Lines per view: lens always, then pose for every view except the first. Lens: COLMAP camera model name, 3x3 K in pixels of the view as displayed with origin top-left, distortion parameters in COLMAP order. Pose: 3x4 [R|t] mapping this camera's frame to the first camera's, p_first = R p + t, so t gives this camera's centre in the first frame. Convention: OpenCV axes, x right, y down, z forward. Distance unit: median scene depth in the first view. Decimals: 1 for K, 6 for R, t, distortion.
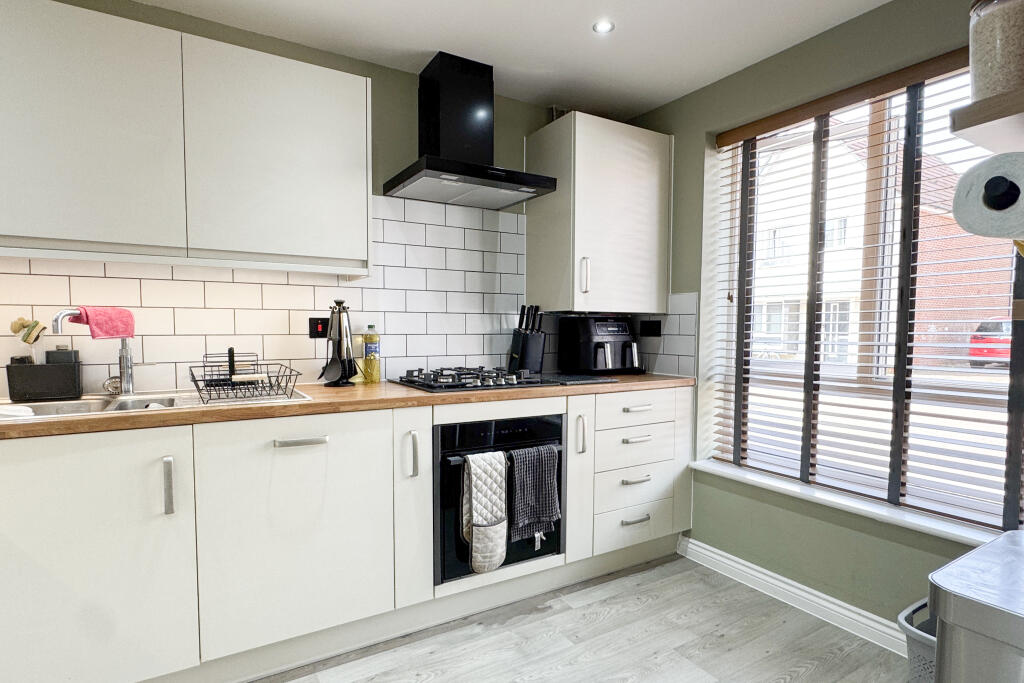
lens RADIAL K [[540.6, 0, 511.4], [0, 540.6, 359.8], [0, 0, 1]] dist [-0.002106, -0.000075]
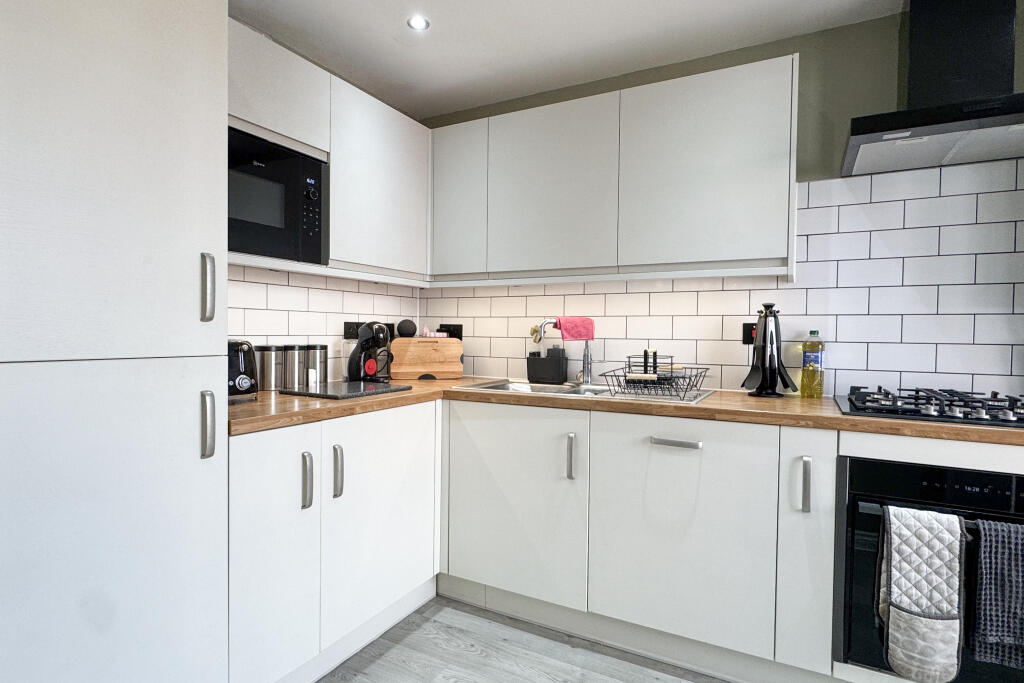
lens RADIAL K [[542.0, 0, 512.7], [0, 542.0, 348.5], [0, 0, 1]] dist [-0.000303, -0.000311]
pose [[0.507738, 0.025613, -0.861131, 0.258305], [-0.059145, 0.998236, -0.005181, -0.002829], [0.859479, 0.053562, 0.508357, 0.154544]]
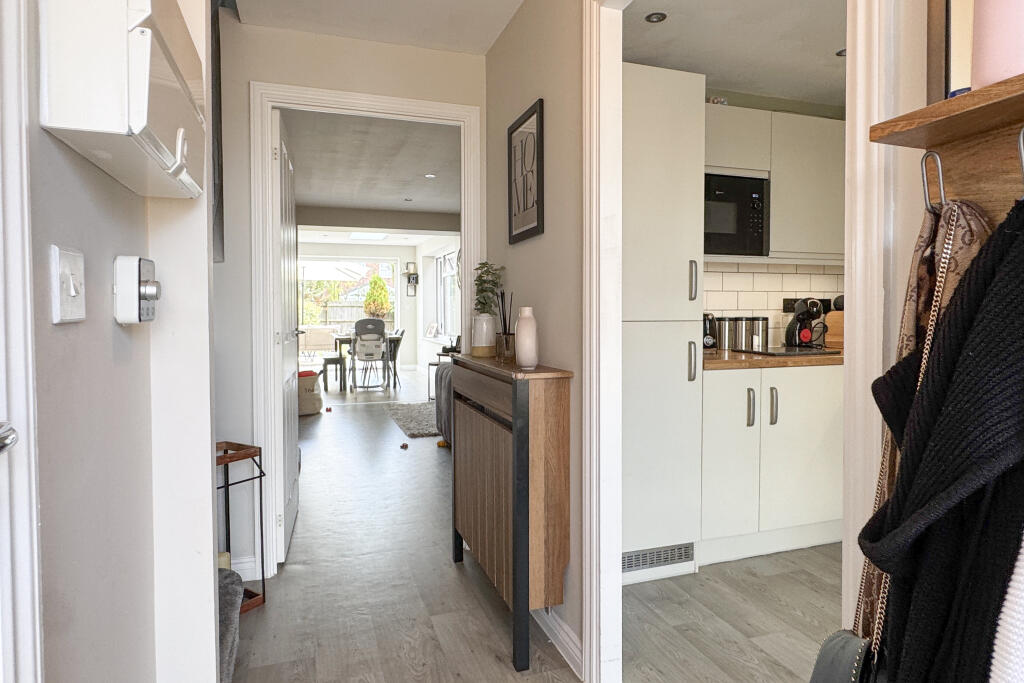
lens RADIAL K [[601.7, 0, 494.1], [0, 601.7, 327.5], [0, 0, 1]] dist [-0.004776, 0.000835]
pose [[-0.231893, 0.023544, -0.972456, 0.750181], [-0.055767, 0.997741, 0.037454, 0.013219], [0.971141, 0.062916, -0.230056, 0.069345]]
